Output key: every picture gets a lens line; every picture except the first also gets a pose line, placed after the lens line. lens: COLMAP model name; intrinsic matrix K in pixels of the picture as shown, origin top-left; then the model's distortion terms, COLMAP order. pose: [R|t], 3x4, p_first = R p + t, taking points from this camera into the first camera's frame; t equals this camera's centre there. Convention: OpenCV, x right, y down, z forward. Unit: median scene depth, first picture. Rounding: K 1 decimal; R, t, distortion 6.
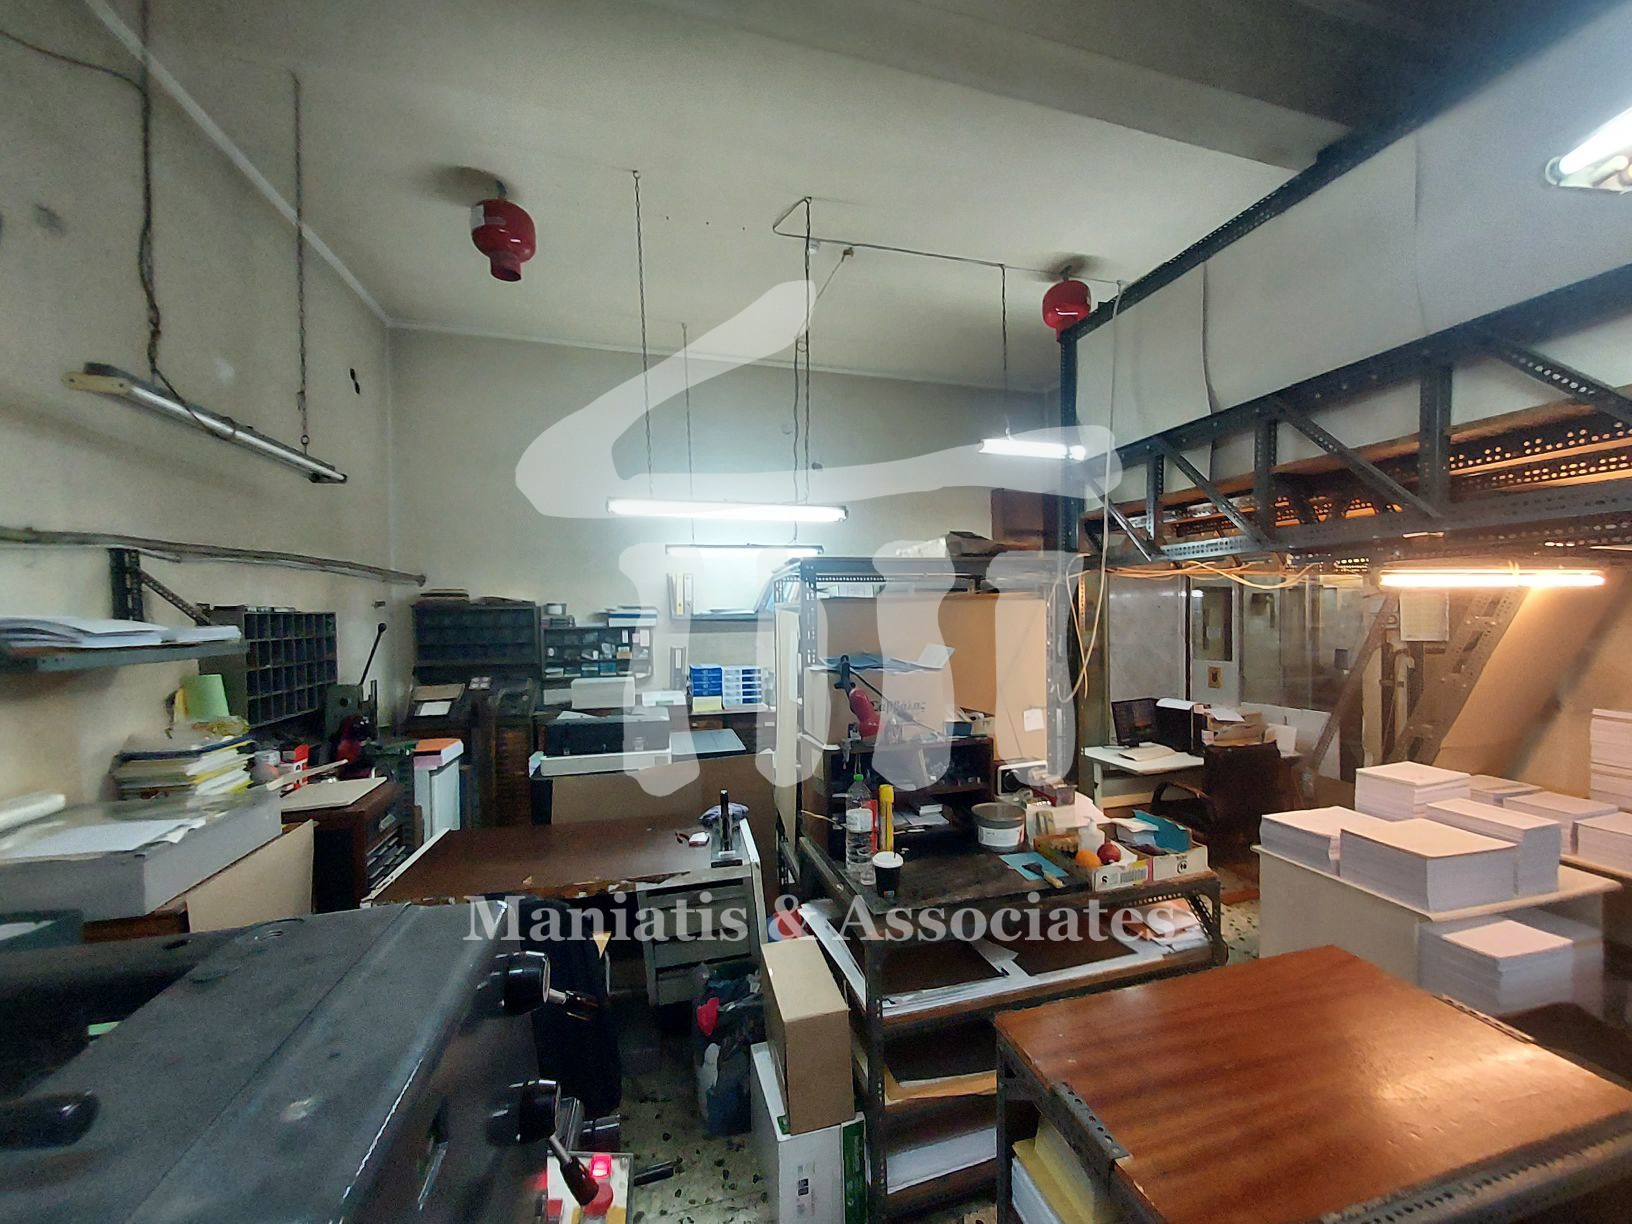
lens RADIAL K [[647.3, 0, 847.8], [0, 647.3, 630.0], [0, 0, 1]] dist [0.003816, -0.003276]
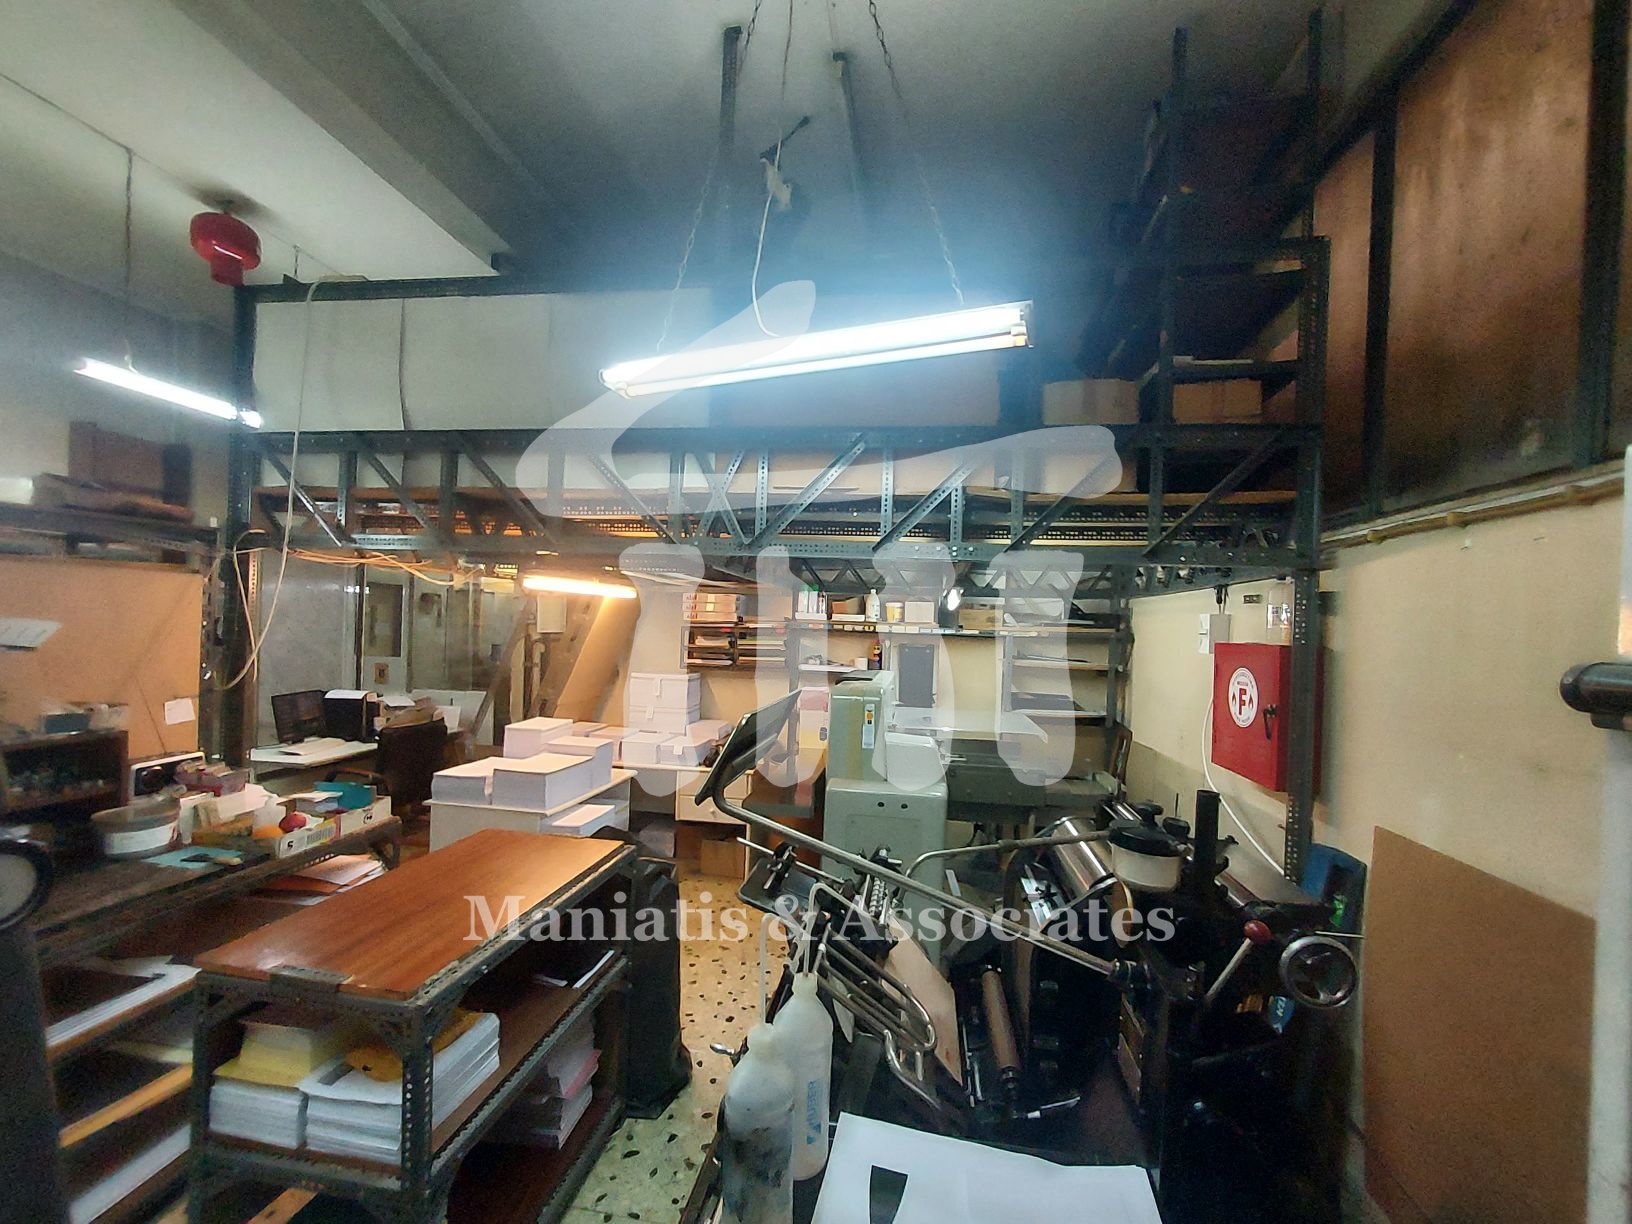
lens RADIAL K [[647.3, 0, 829.6], [0, 647.3, 628.9], [0, 0, 1]] dist [0.003816, -0.003276]
pose [[0.429993, 0.023242, 0.902533, -0.142353], [-0.018594, 0.999685, -0.016885, 0.030955], [-0.902641, -0.009521, 0.430290, -0.183517]]
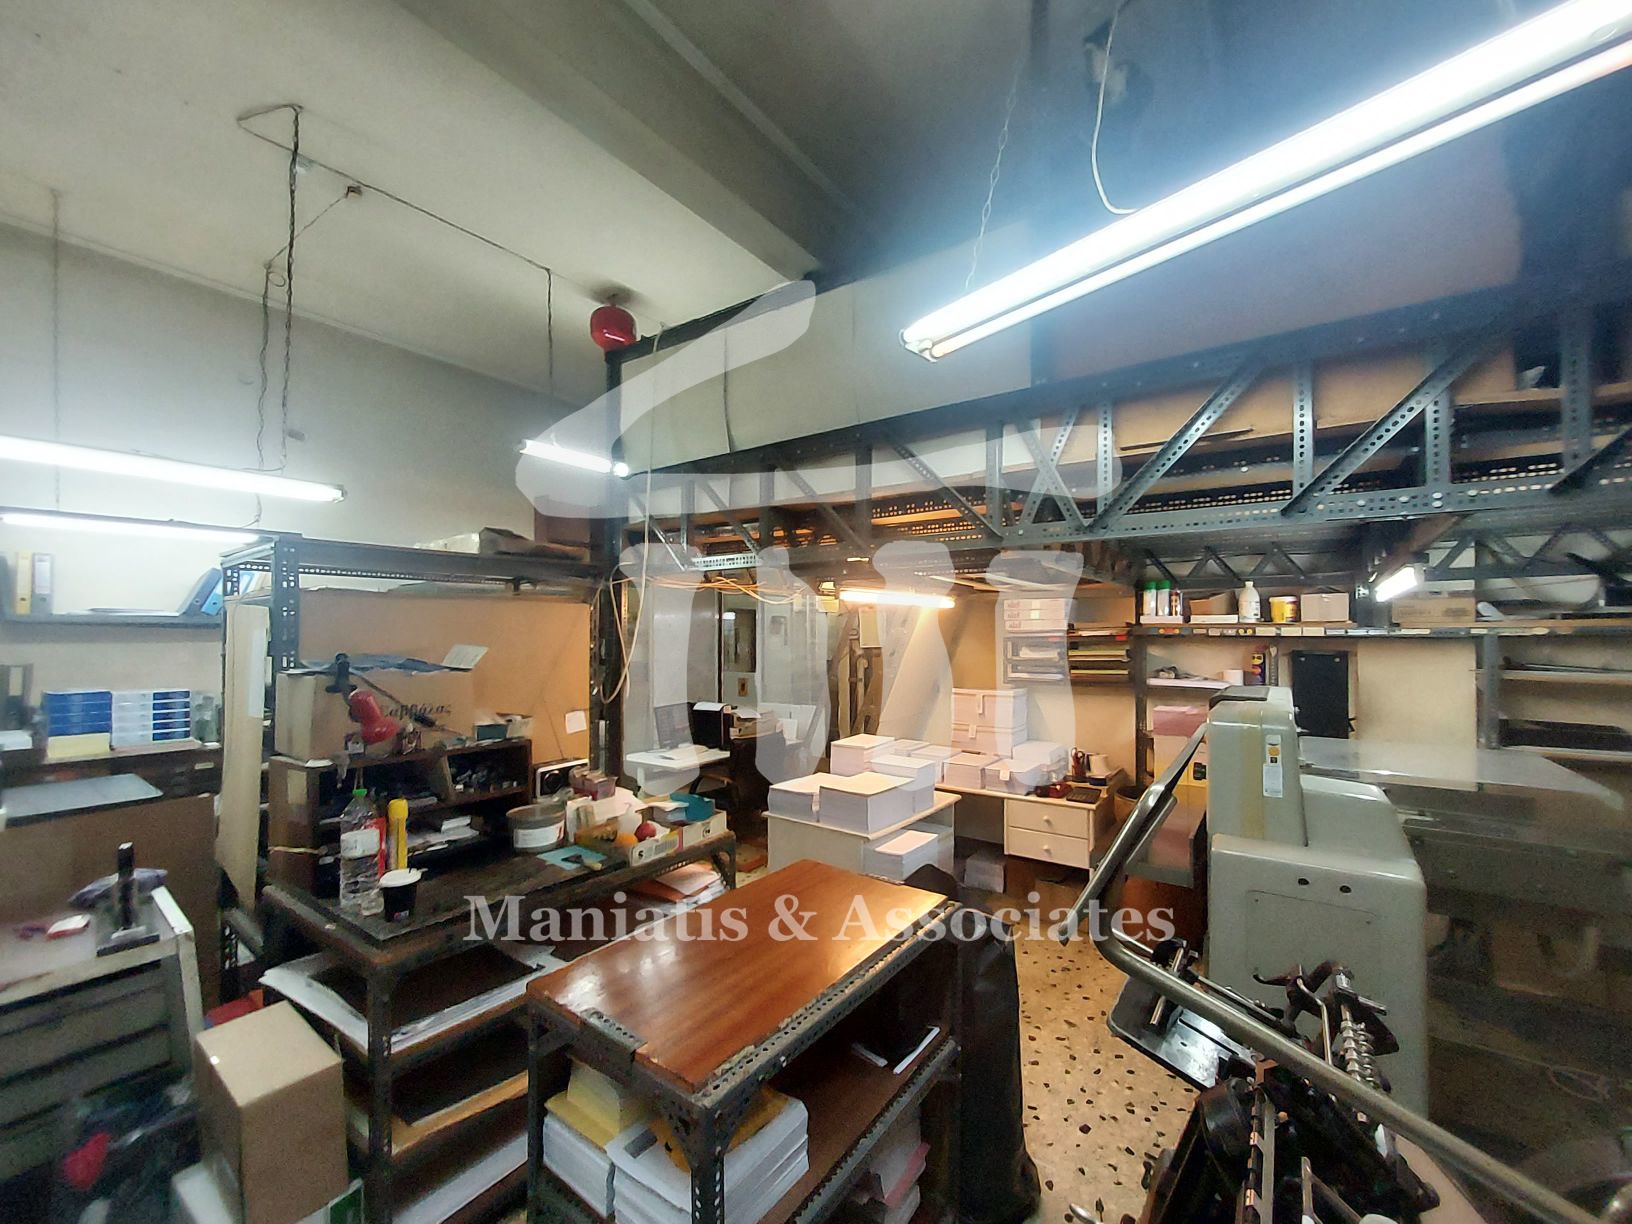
lens RADIAL K [[647.3, 0, 848.2], [0, 647.3, 627.8], [0, 0, 1]] dist [0.003816, -0.003276]
pose [[0.784046, 0.018602, 0.620424, -0.011229], [0.004490, 0.999355, -0.035638, 0.034322], [-0.620687, 0.030727, 0.783456, -0.070565]]
